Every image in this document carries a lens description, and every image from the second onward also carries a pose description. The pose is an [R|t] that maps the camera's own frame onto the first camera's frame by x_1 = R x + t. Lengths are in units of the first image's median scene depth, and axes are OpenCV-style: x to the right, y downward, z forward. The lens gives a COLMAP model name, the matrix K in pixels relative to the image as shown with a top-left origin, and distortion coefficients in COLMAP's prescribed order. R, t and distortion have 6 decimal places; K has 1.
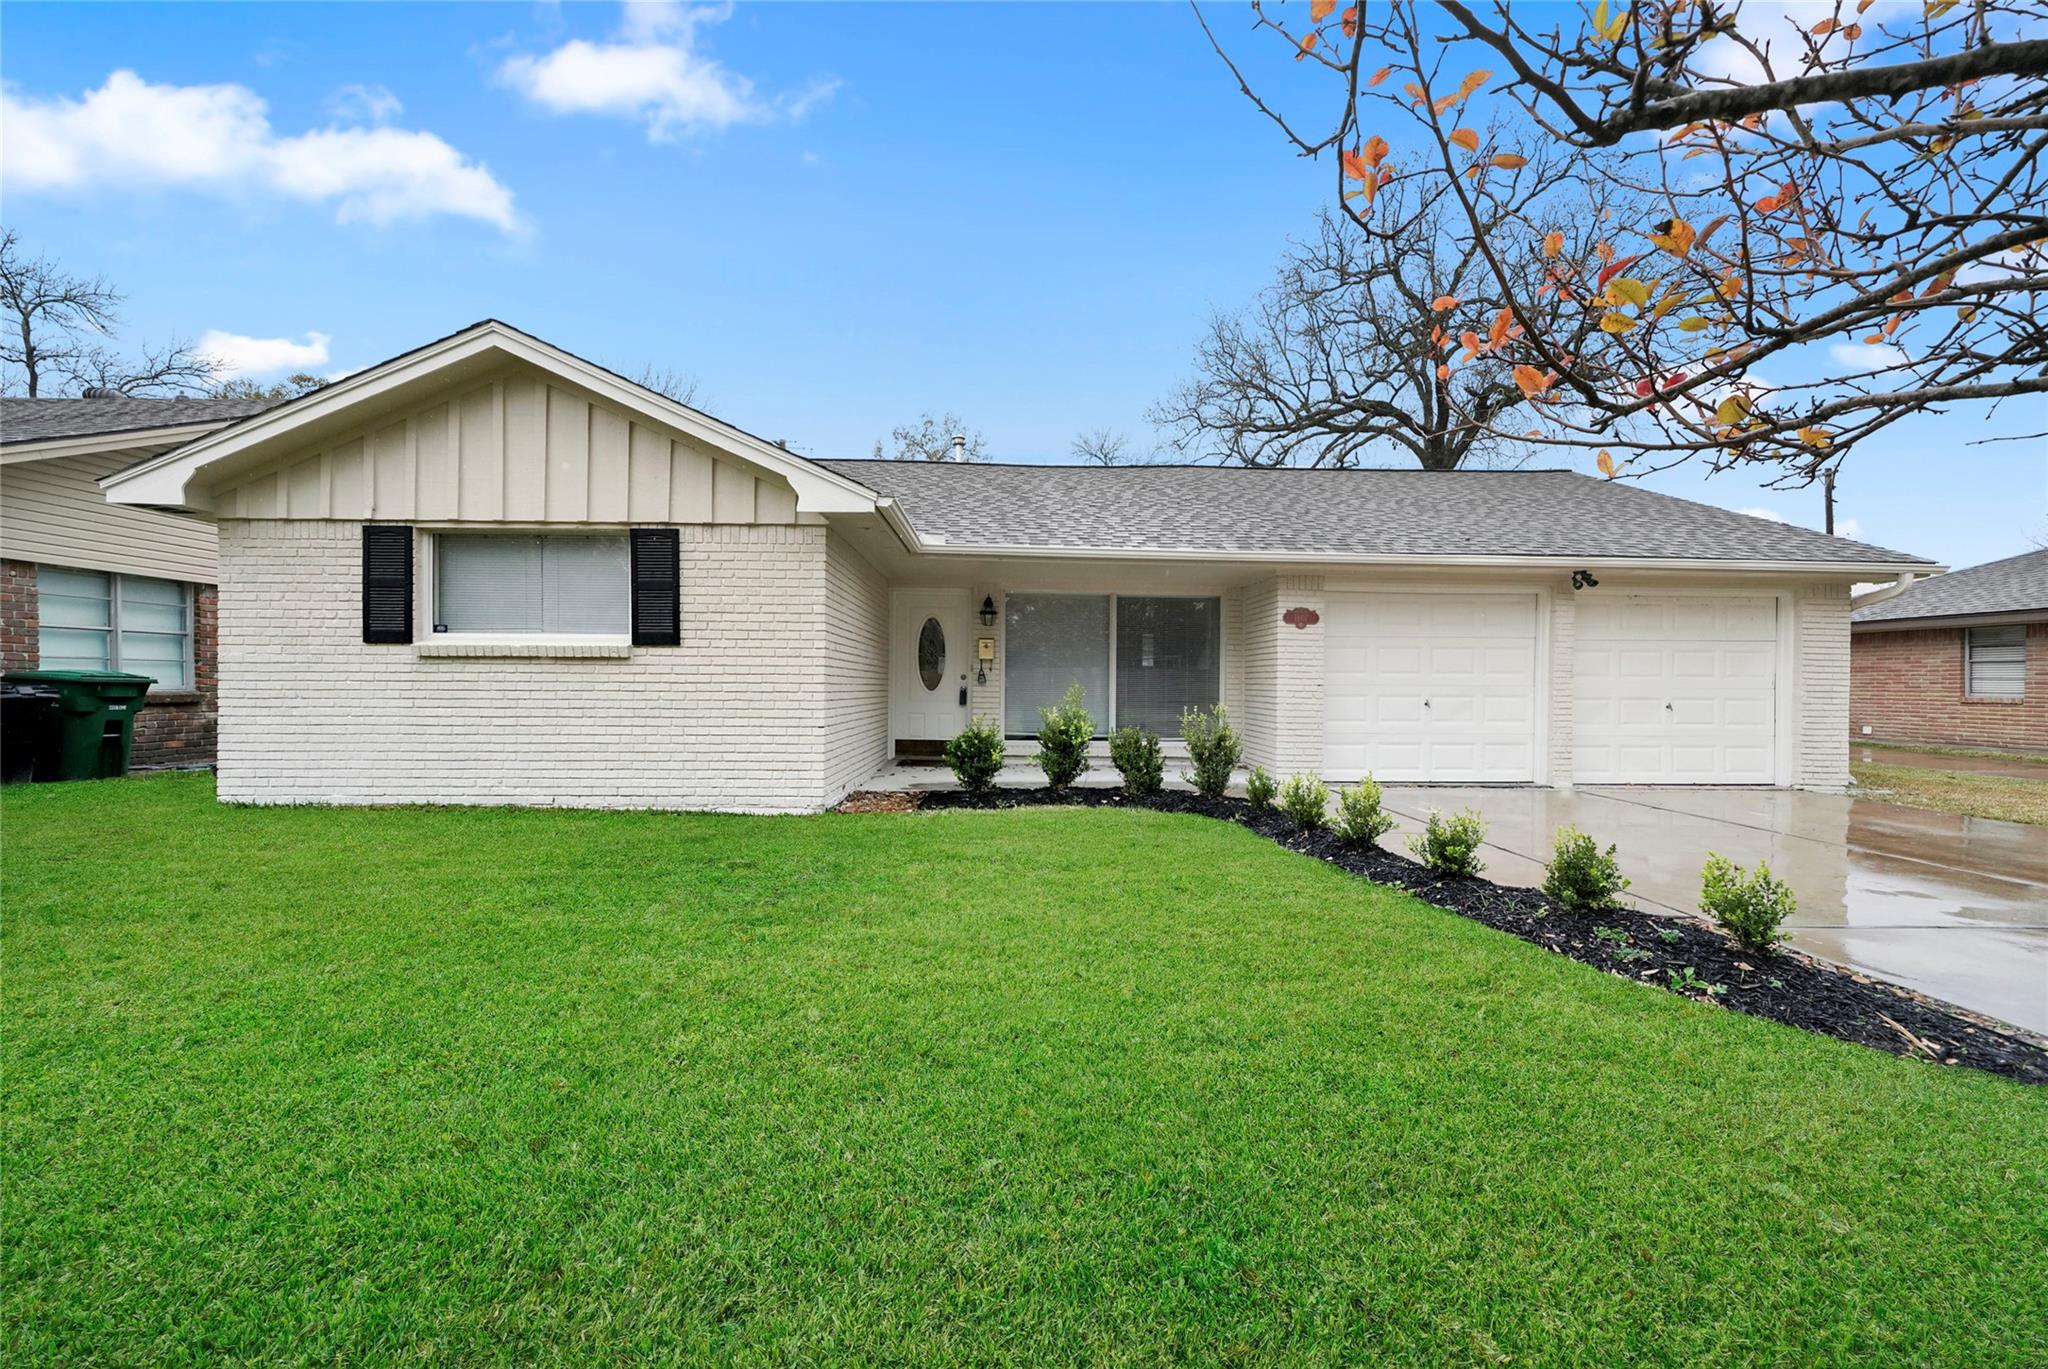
lens RADIAL K [[811.9, 0, 1029.3], [0, 811.9, 690.6], [0, 0, 1]] dist [0.003900, -0.000098]
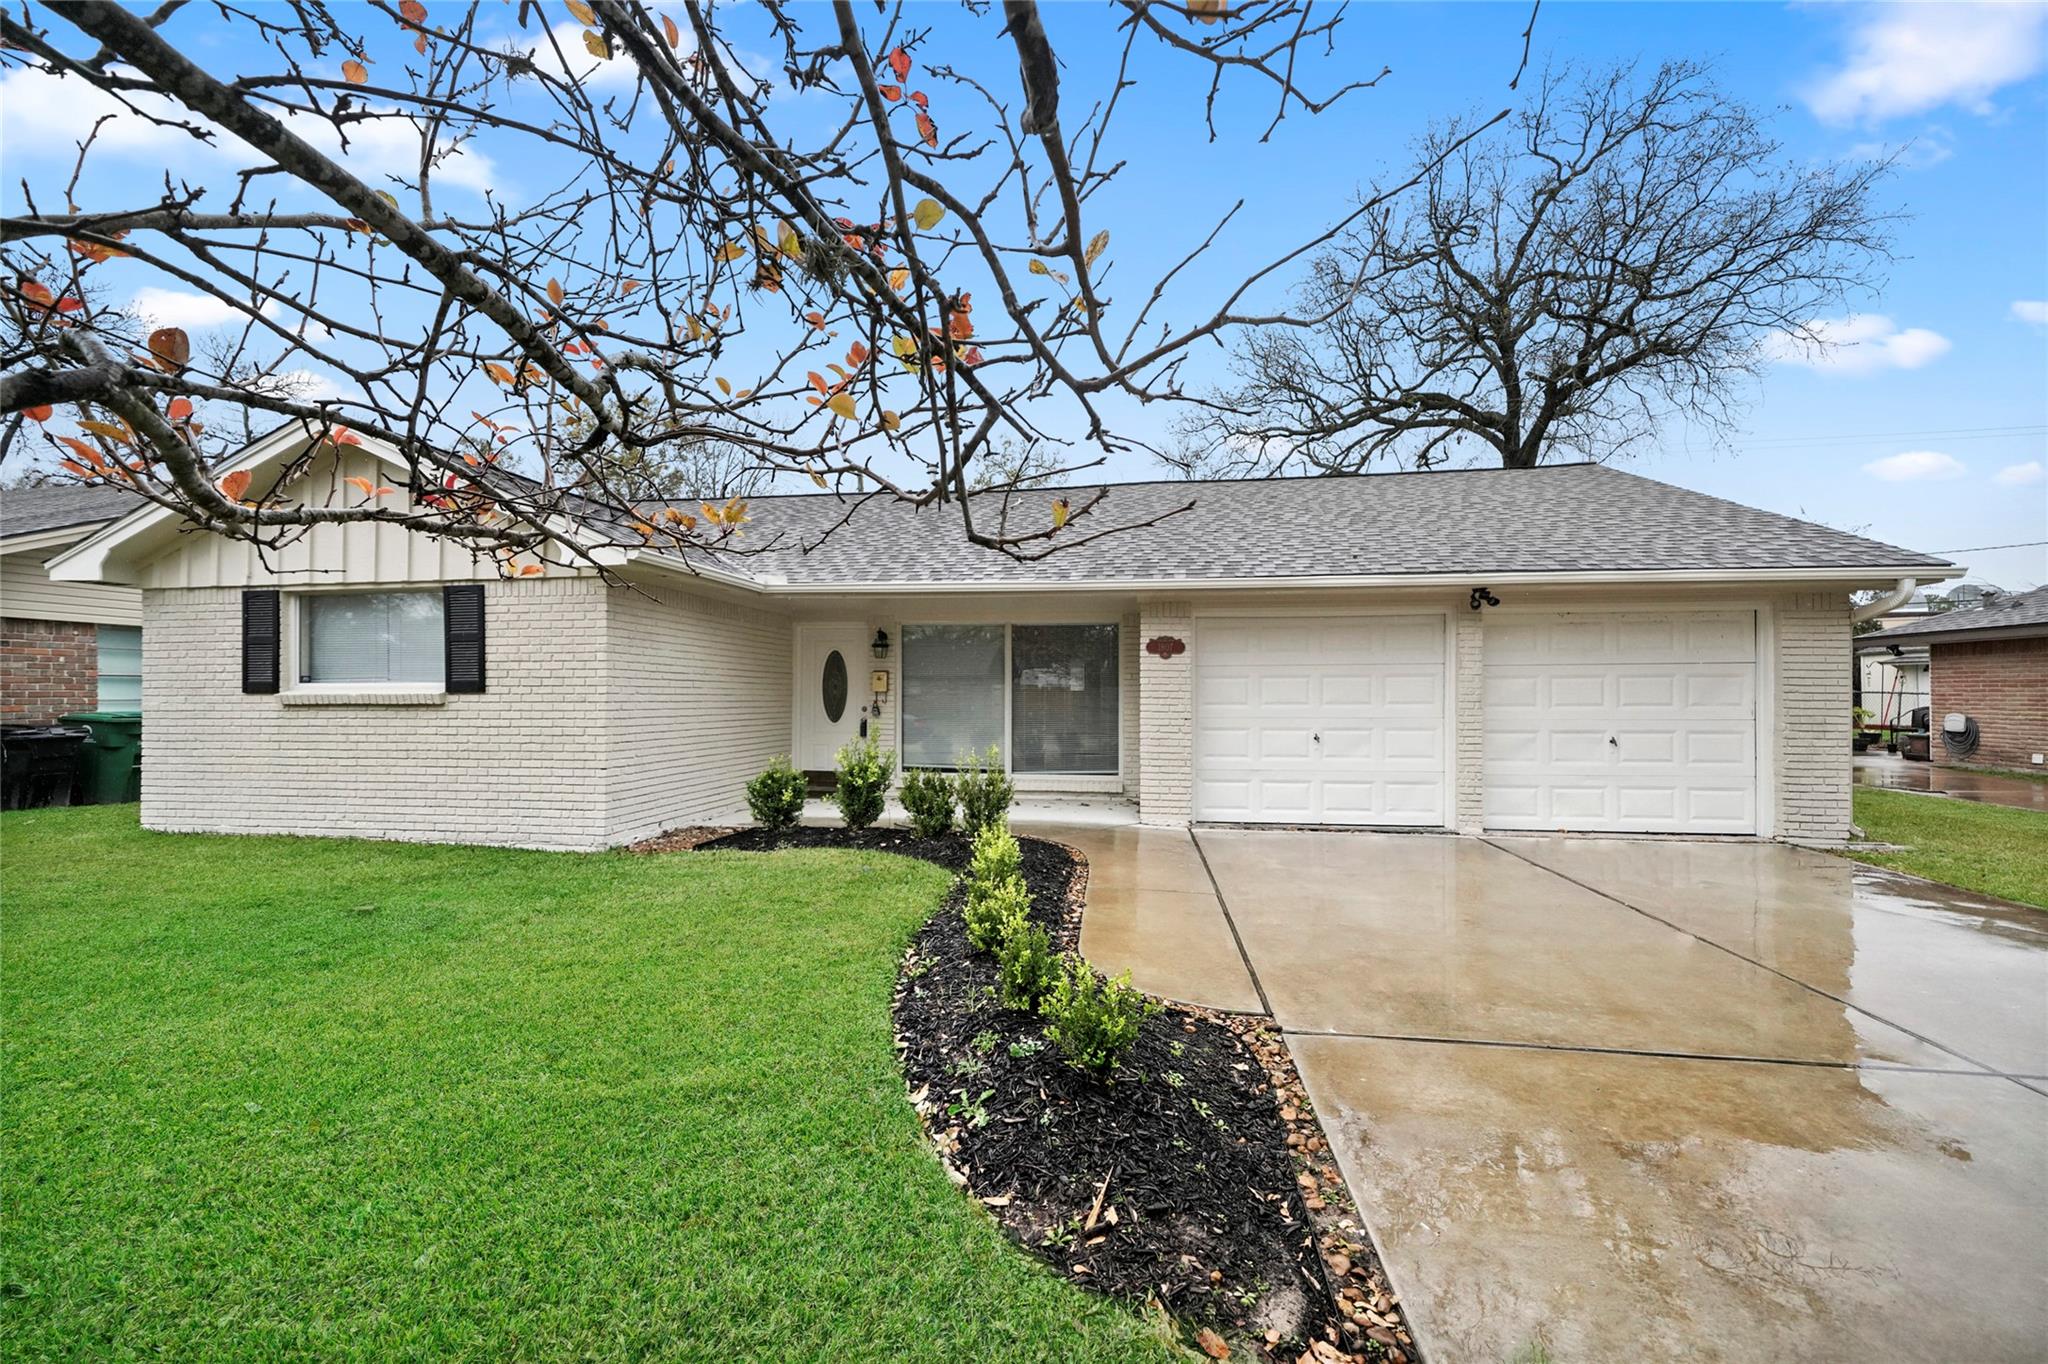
lens RADIAL K [[811.9, 0, 1021.6], [0, 811.9, 694.1], [0, 0, 1]] dist [0.003900, -0.000098]
pose [[0.984269, -0.009274, -0.176433, 0.461853], [0.007418, 0.999910, -0.011177, -0.035932], [0.176521, 0.009693, 0.984249, 0.062267]]
